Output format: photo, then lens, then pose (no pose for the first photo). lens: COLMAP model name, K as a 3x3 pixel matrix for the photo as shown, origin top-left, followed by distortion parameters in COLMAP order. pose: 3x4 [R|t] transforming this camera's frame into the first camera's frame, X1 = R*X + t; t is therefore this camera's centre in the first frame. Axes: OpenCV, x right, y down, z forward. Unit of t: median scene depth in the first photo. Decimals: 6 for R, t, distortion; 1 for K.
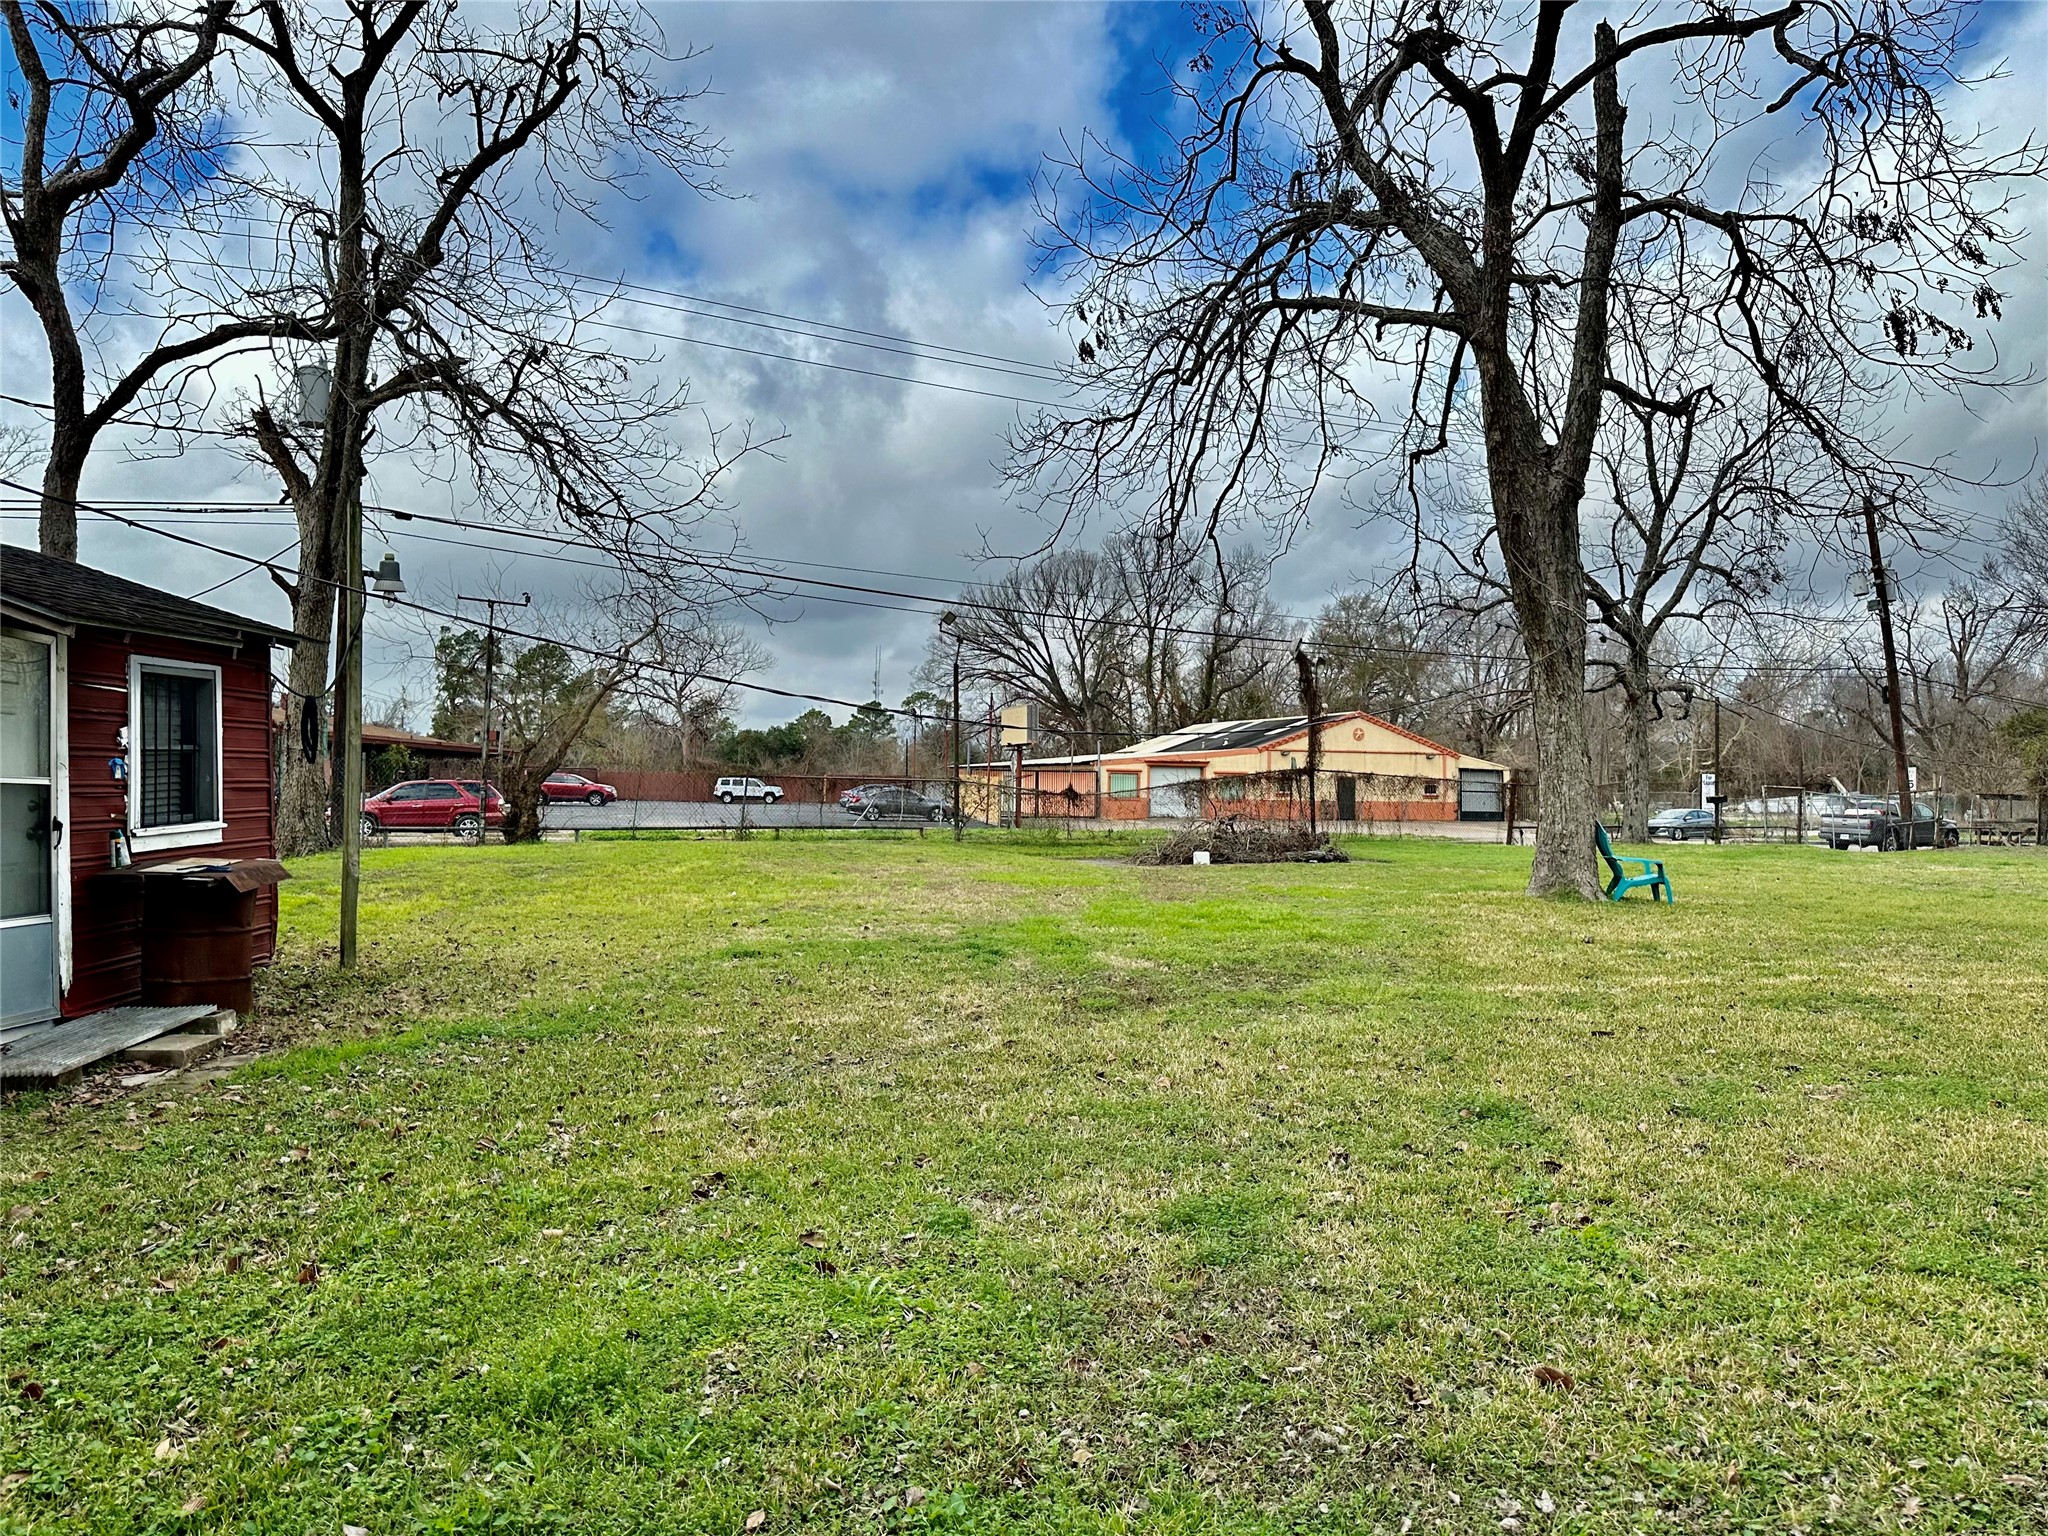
lens RADIAL K [[1416.7, 0, 1051.1], [0, 1416.7, 776.0], [0, 0, 1]] dist [0.102712, -0.142411]
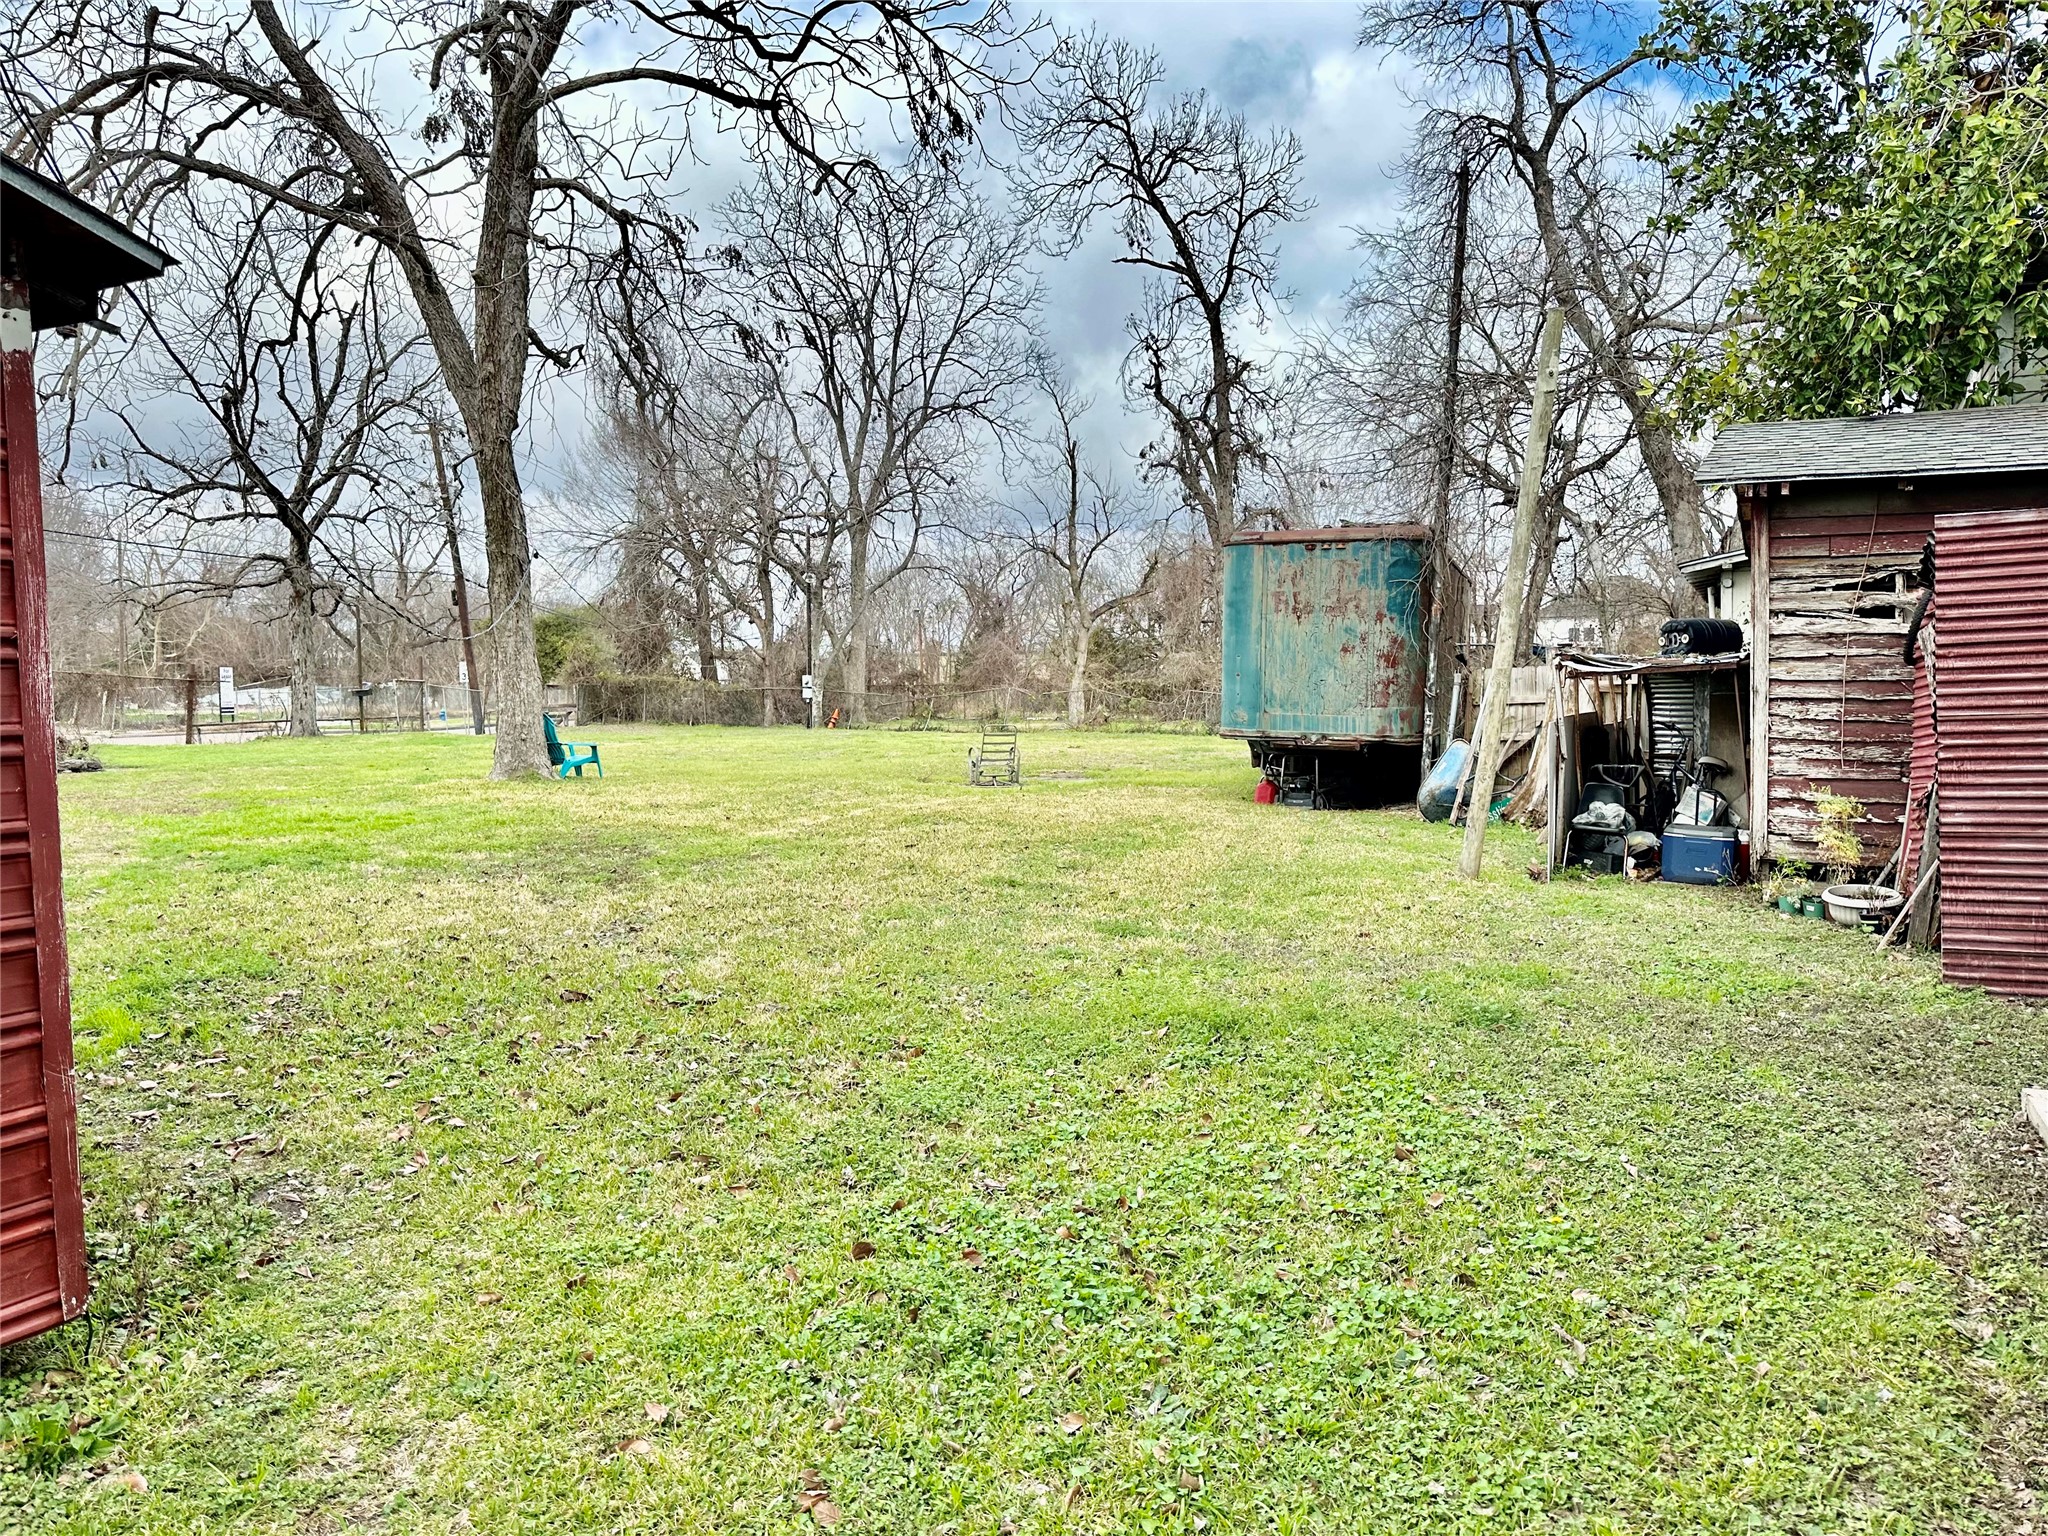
lens RADIAL K [[1419.0, 0, 1022.1], [0, 1419.0, 759.8], [0, 0, 1]] dist [0.058281, -0.075929]
pose [[0.521840, -0.062998, 0.850714, -0.205289], [0.007767, 0.997579, 0.069110, -0.003551], [-0.853008, -0.029457, 0.521066, 0.030926]]
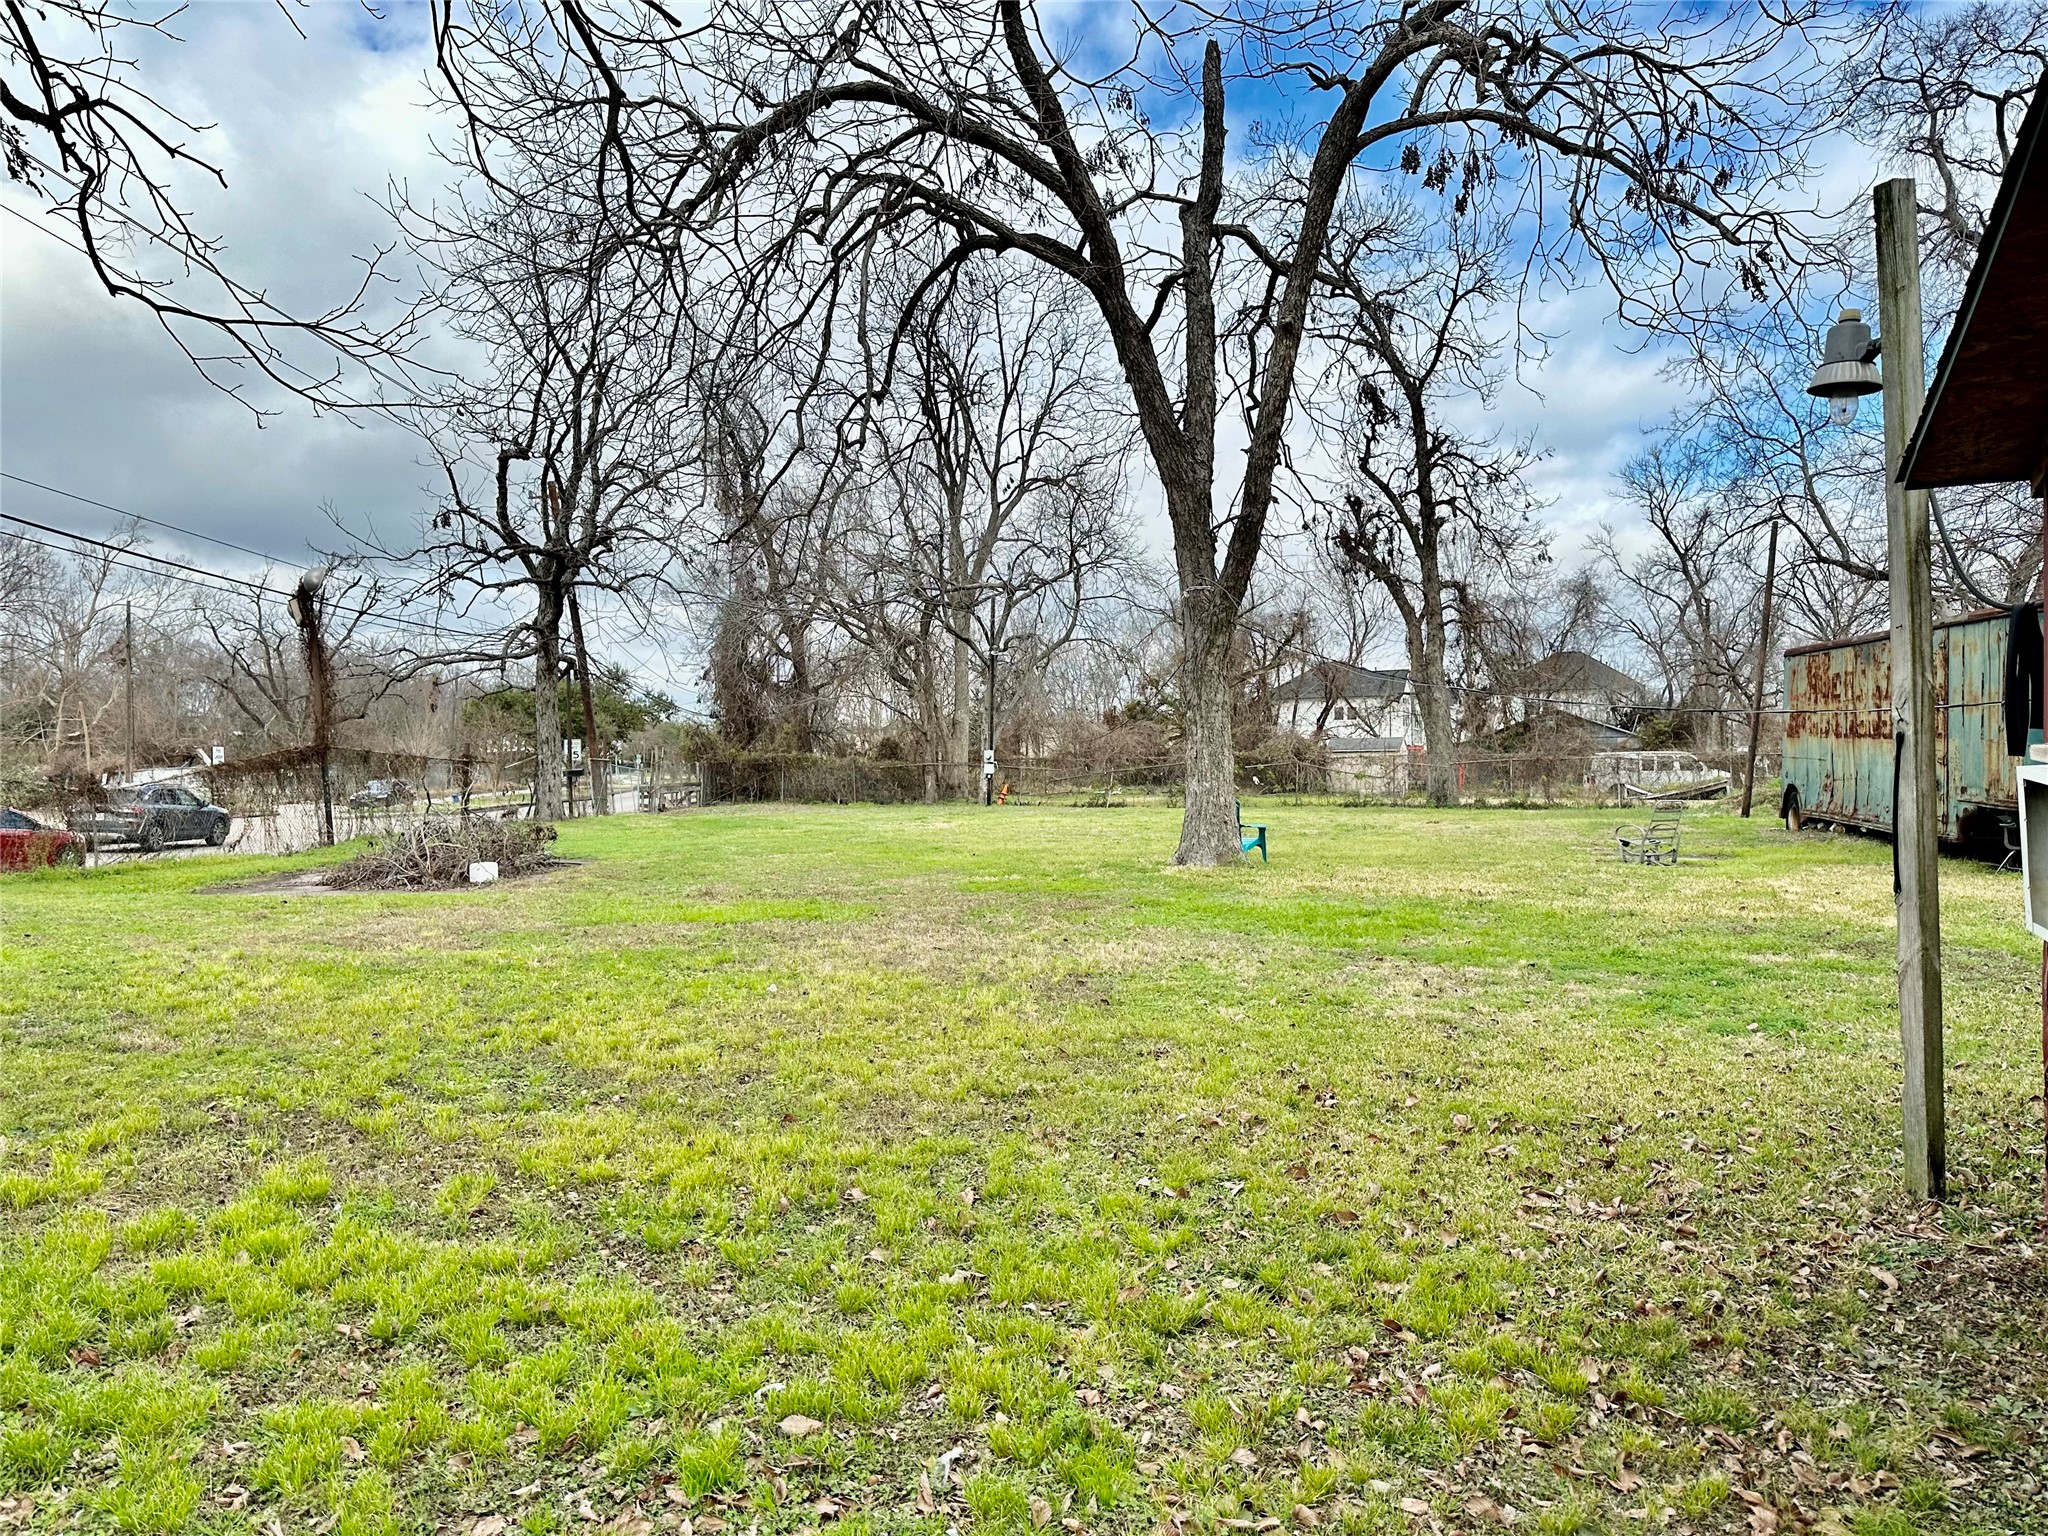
lens RADIAL K [[1419.0, 0, 1022.1], [0, 1419.0, 759.8], [0, 0, 1]] dist [0.058281, -0.075929]
pose [[0.428626, -0.019967, 0.903261, -0.324165], [0.009665, 0.999800, 0.017515, -0.006515], [-0.903430, 0.001223, 0.428733, 0.337965]]
